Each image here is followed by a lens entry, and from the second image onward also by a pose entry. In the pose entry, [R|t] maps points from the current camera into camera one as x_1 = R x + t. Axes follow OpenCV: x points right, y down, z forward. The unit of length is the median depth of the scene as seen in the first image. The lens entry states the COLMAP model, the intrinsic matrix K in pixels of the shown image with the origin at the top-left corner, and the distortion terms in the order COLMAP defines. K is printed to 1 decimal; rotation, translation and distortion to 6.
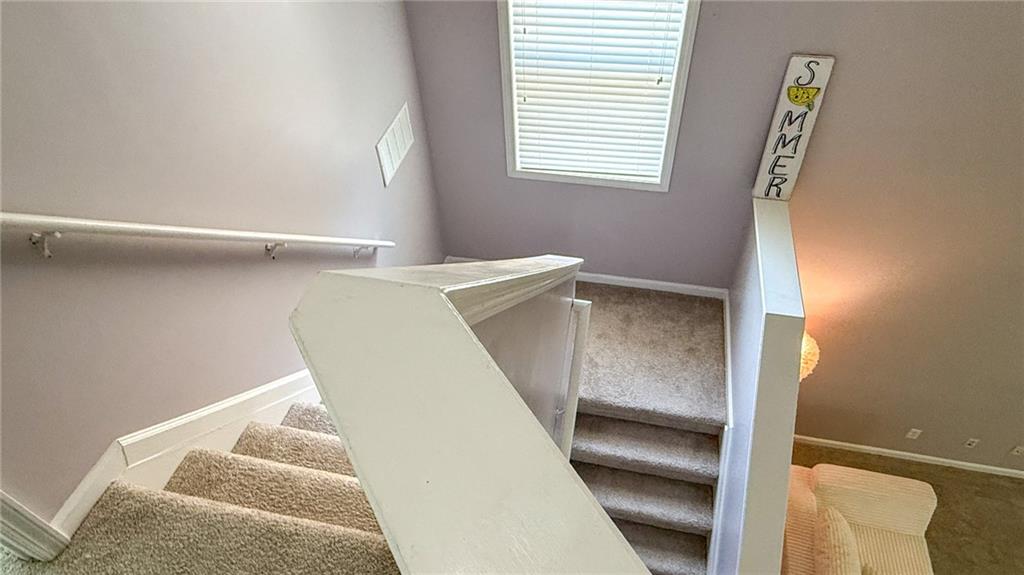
lens RADIAL K [[597.5, 0, 513.4], [0, 597.5, 291.2], [0, 0, 1]] dist [-0.004262, -0.000939]
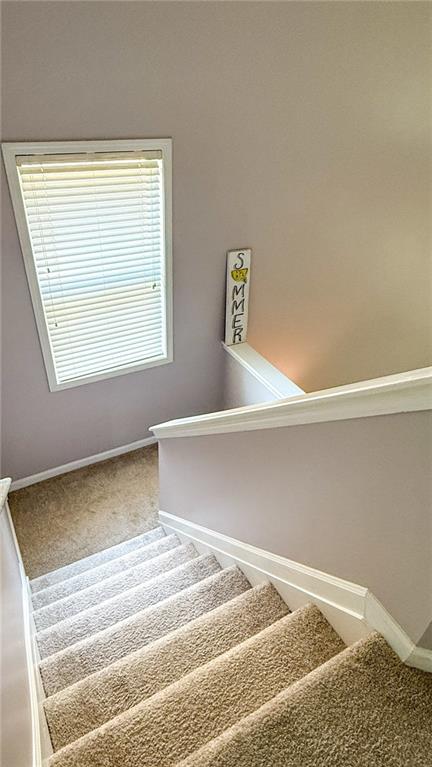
lens RADIAL K [[447.5, 0, 214.8], [0, 447.5, 383.5], [0, 0, 1]] dist [-0.004262, -0.000939]
pose [[0.739546, -0.325134, 0.589373, -0.330917], [0.420569, 0.906845, -0.027460, -0.057559], [-0.525541, 0.268180, 0.807394, 0.142023]]
